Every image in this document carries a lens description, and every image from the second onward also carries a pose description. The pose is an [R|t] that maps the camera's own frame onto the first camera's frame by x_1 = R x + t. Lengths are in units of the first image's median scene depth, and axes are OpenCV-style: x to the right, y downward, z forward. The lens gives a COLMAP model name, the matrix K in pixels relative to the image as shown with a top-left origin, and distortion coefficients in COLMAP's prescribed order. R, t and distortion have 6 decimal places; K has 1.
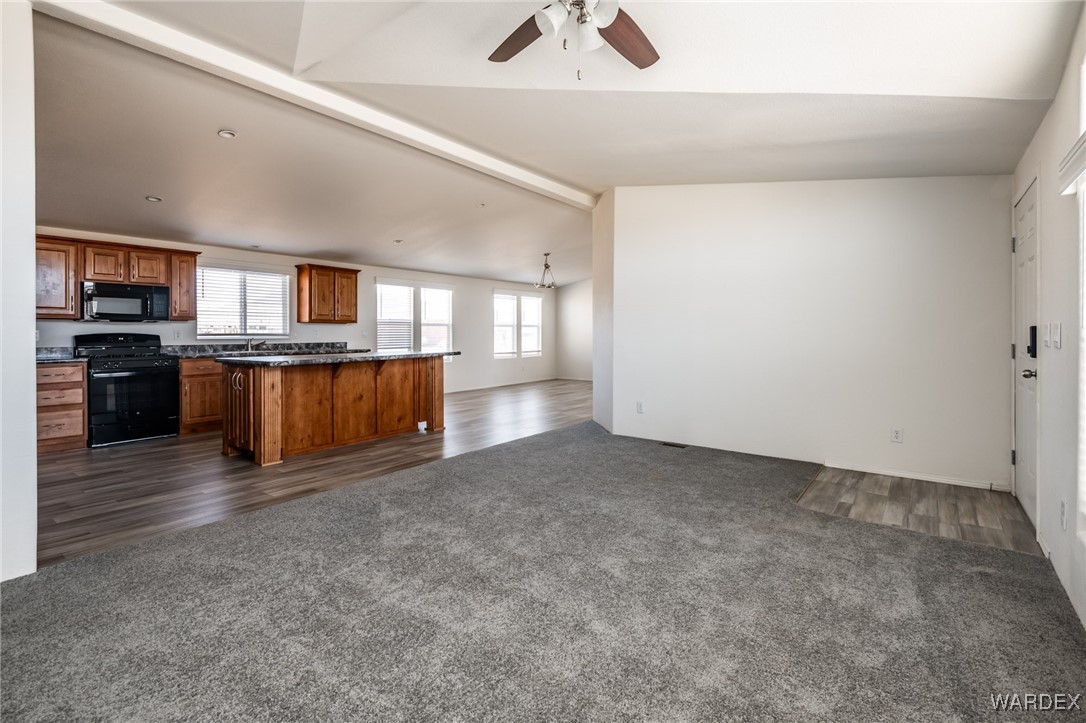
lens RADIAL K [[504.4, 0, 559.2], [0, 504.4, 332.1], [0, 0, 1]] dist [-0.001931, -0.000301]
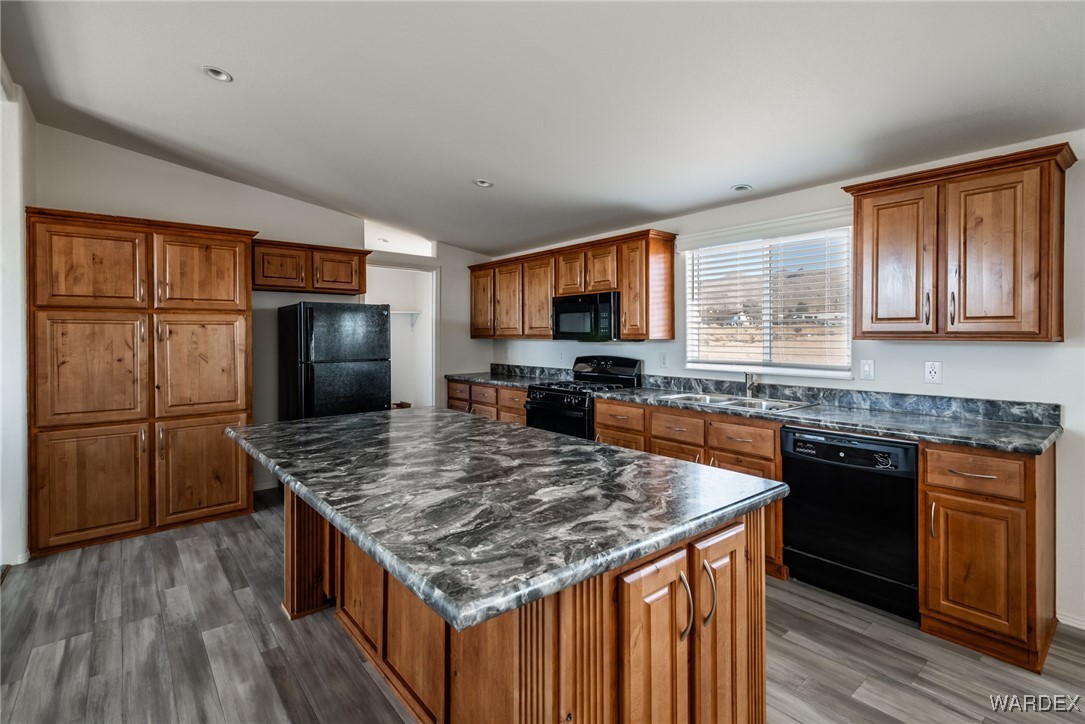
lens RADIAL K [[495.5, 0, 542.0], [0, 495.5, 335.1], [0, 0, 1]] dist [0.000135, -0.000508]
pose [[-0.253297, 0.002656, -0.967385, -0.086313], [0.006081, 0.999981, 0.001153, -0.029974], [0.967370, -0.005590, -0.253308, 1.032629]]
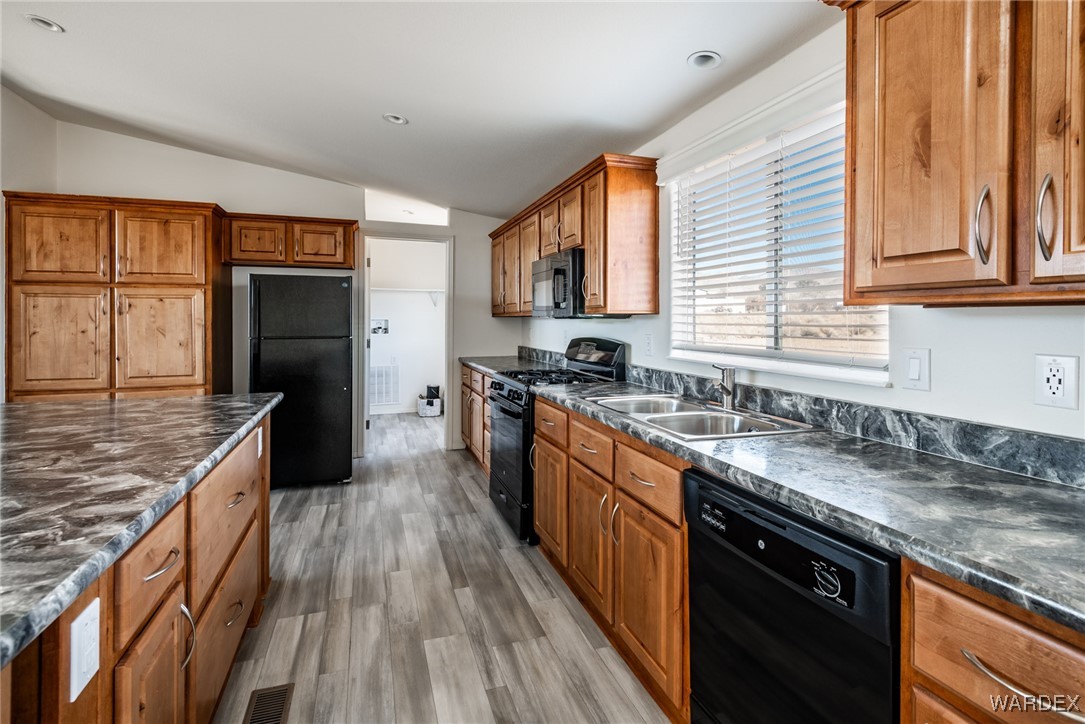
lens RADIAL K [[499.9, 0, 536.8], [0, 499.9, 315.2], [0, 0, 1]] dist [0.000009, -0.001317]
pose [[-0.583112, -0.007076, -0.812361, -0.332492], [0.001321, 0.999952, -0.009658, -0.017469], [0.812391, -0.006705, -0.583075, 1.210003]]
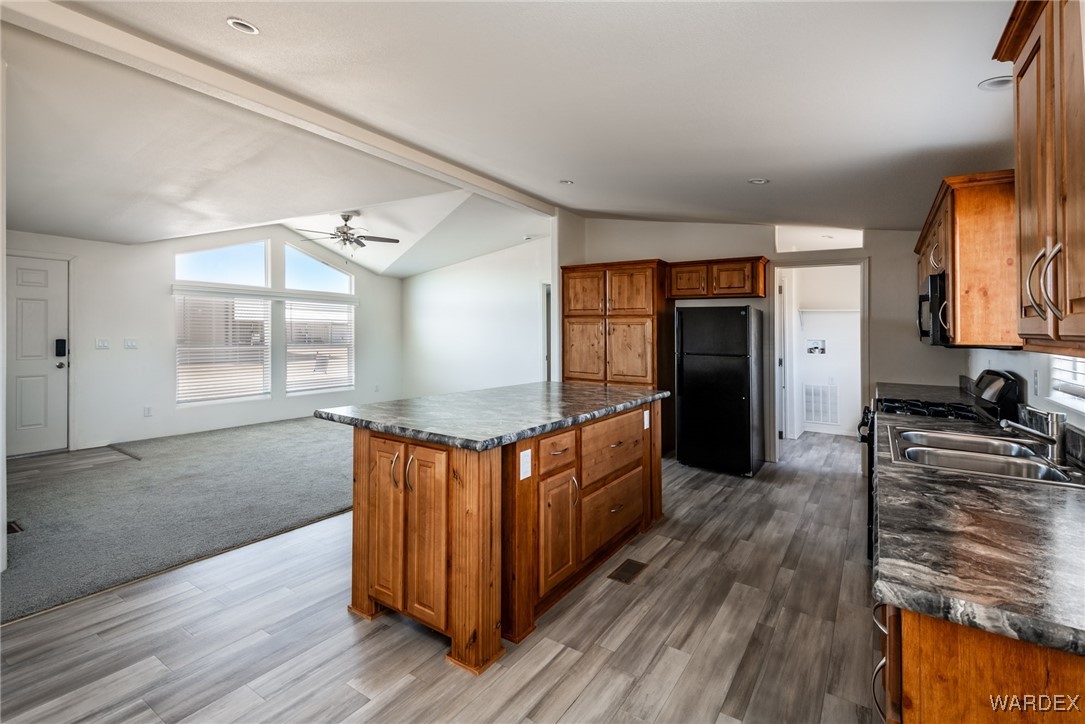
lens RADIAL K [[499.9, 0, 536.8], [0, 499.9, 315.2], [0, 0, 1]] dist [0.000009, -0.001317]
pose [[-0.999720, -0.012960, -0.019817, -0.368329], [-0.012298, 0.999374, -0.033178, -0.029082], [0.020235, -0.032925, -0.999253, 1.414359]]
